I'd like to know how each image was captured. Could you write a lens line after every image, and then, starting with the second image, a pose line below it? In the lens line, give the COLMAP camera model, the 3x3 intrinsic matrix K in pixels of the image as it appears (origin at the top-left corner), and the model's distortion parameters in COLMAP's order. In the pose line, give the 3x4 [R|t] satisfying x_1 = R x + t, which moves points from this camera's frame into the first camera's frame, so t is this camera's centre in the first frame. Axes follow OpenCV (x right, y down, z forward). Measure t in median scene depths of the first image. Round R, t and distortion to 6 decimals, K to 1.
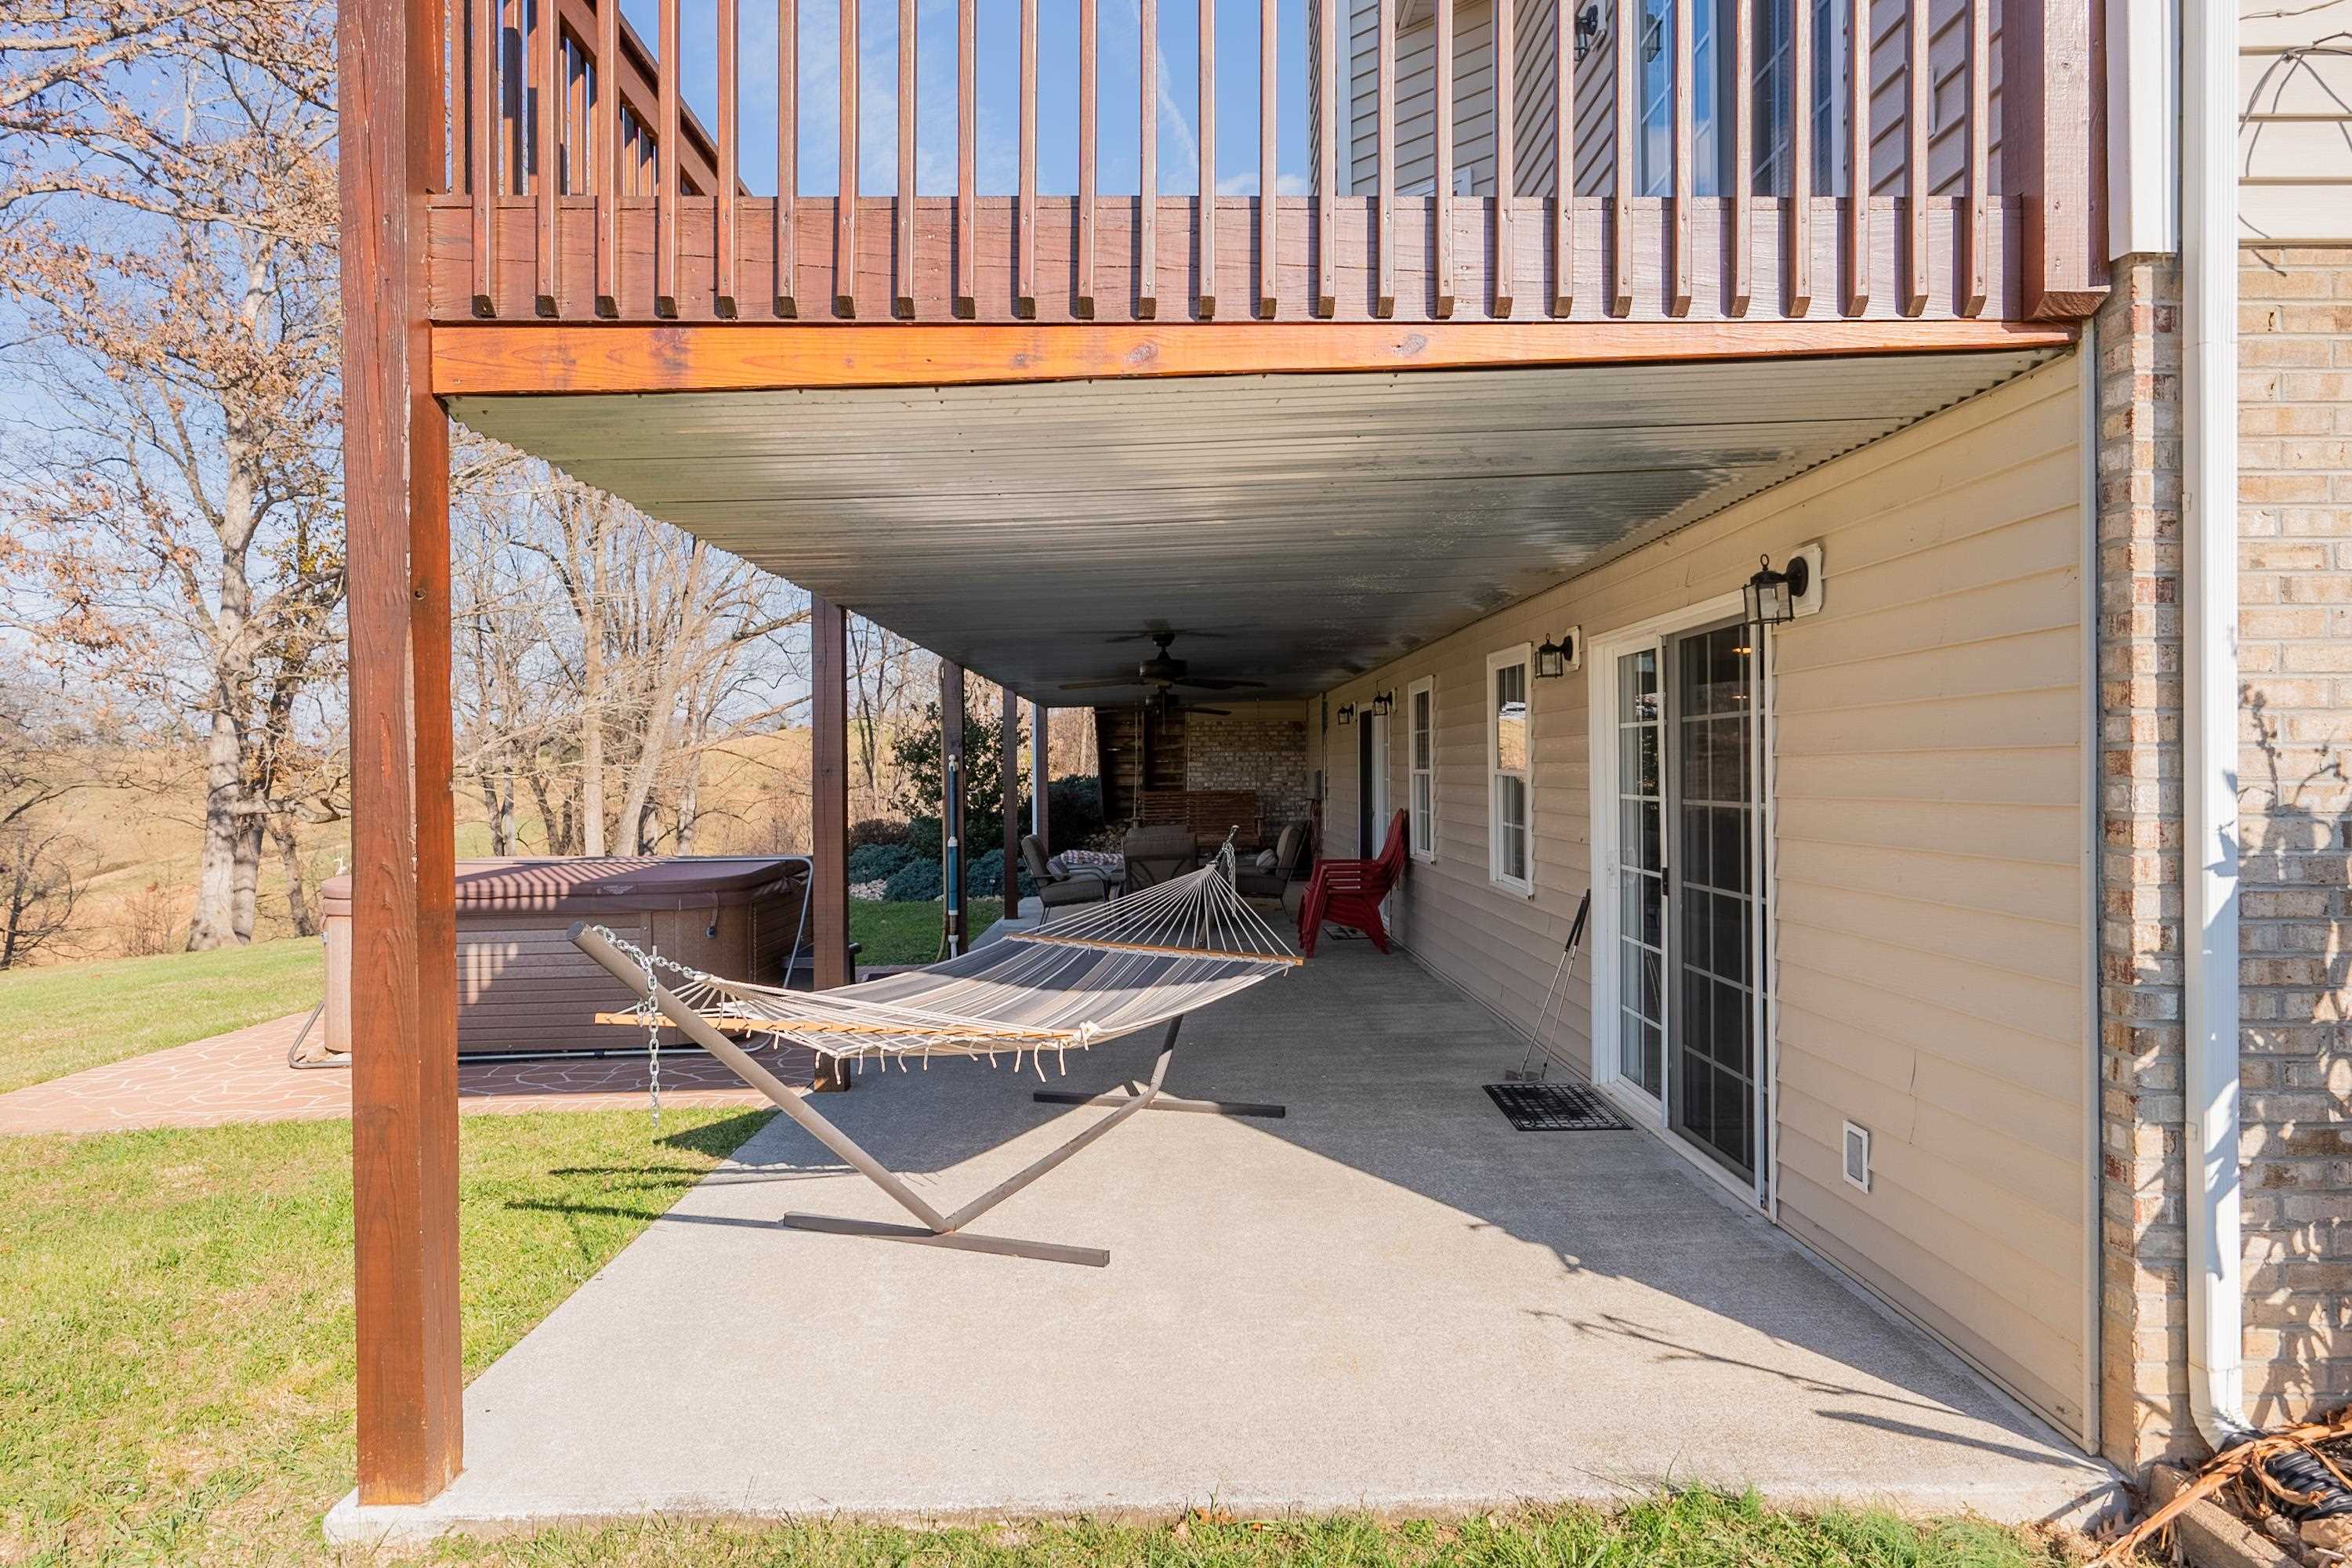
lens RADIAL K [[1375.4, 0, 1173.1], [0, 1375.4, 771.9], [0, 0, 1]] dist [0.000128, 0.000941]
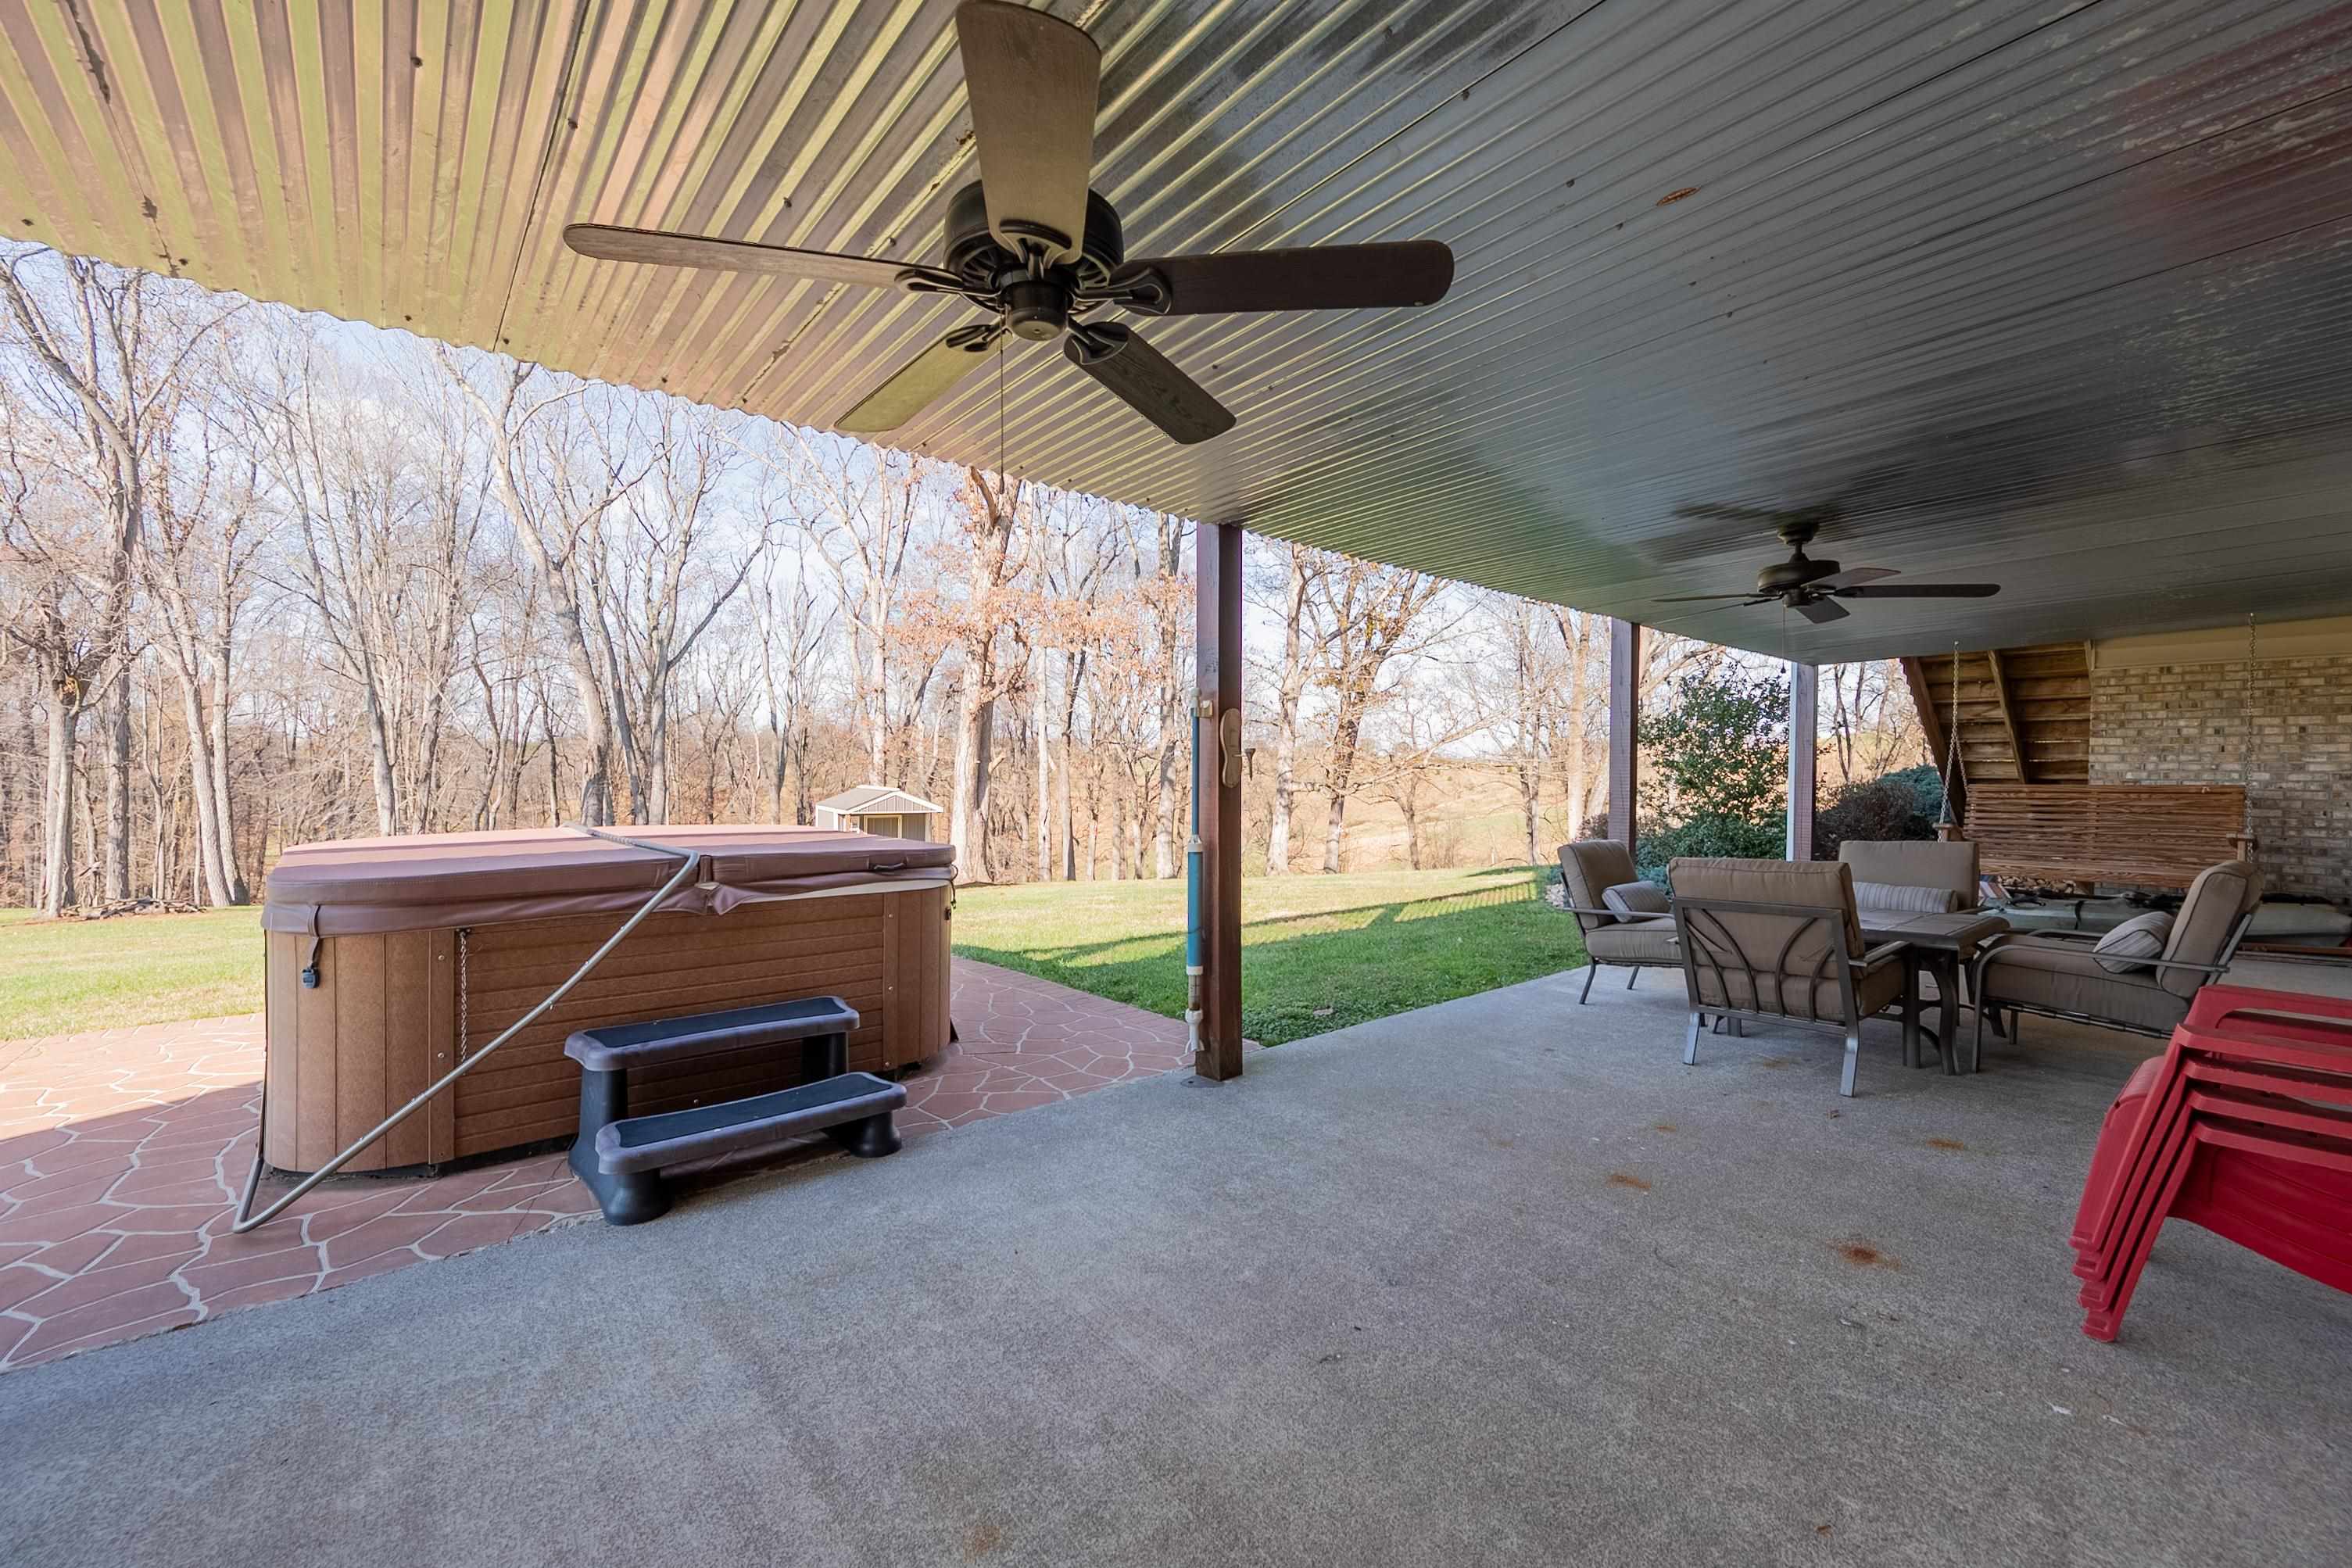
lens RADIAL K [[937.5, 0, 1188.8], [0, 937.5, 783.4], [0, 0, 1]] dist [0.003270, -0.000219]
pose [[0.645046, 0.021936, -0.763829, 0.070849], [-0.014106, 0.999759, 0.016799, 0.011369], [0.764013, -0.000061, 0.645200, 0.422972]]
